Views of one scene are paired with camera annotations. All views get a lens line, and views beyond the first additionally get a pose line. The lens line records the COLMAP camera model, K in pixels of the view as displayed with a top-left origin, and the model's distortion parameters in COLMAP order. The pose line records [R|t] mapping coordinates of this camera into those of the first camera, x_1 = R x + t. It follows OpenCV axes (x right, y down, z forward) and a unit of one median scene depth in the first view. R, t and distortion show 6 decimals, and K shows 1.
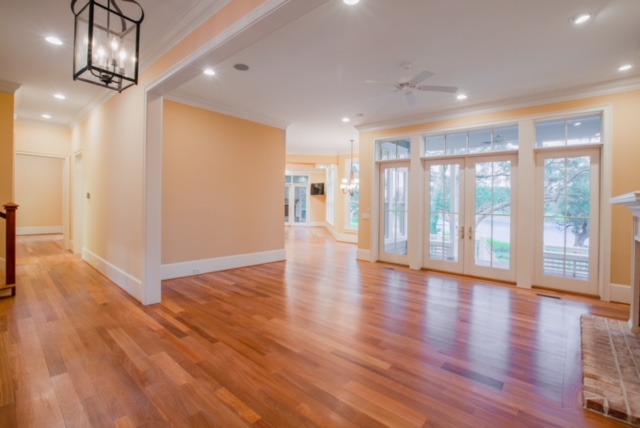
lens RADIAL K [[302.3, 0, 320.4], [0, 302.3, 209.5], [0, 0, 1]] dist [-0.018205, 0.001849]
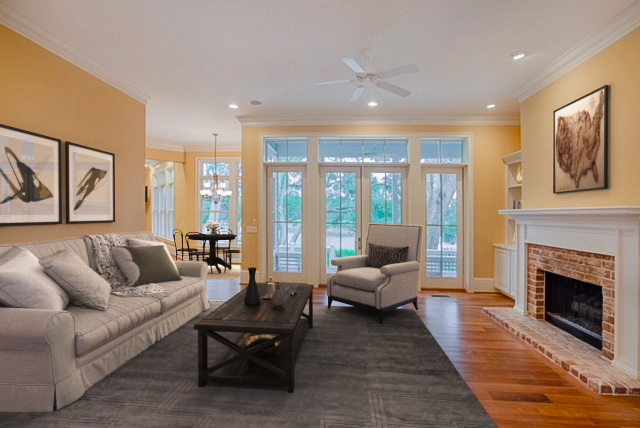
lens RADIAL K [[323.6, 0, 319.2], [0, 323.6, 216.8], [0, 0, 1]] dist [-0.023136, 0.003495]
pose [[0.807284, -0.013727, 0.590003, -0.283855], [0.015711, 0.999875, 0.001766, -0.015290], [-0.589953, 0.007844, 0.807399, 0.257729]]
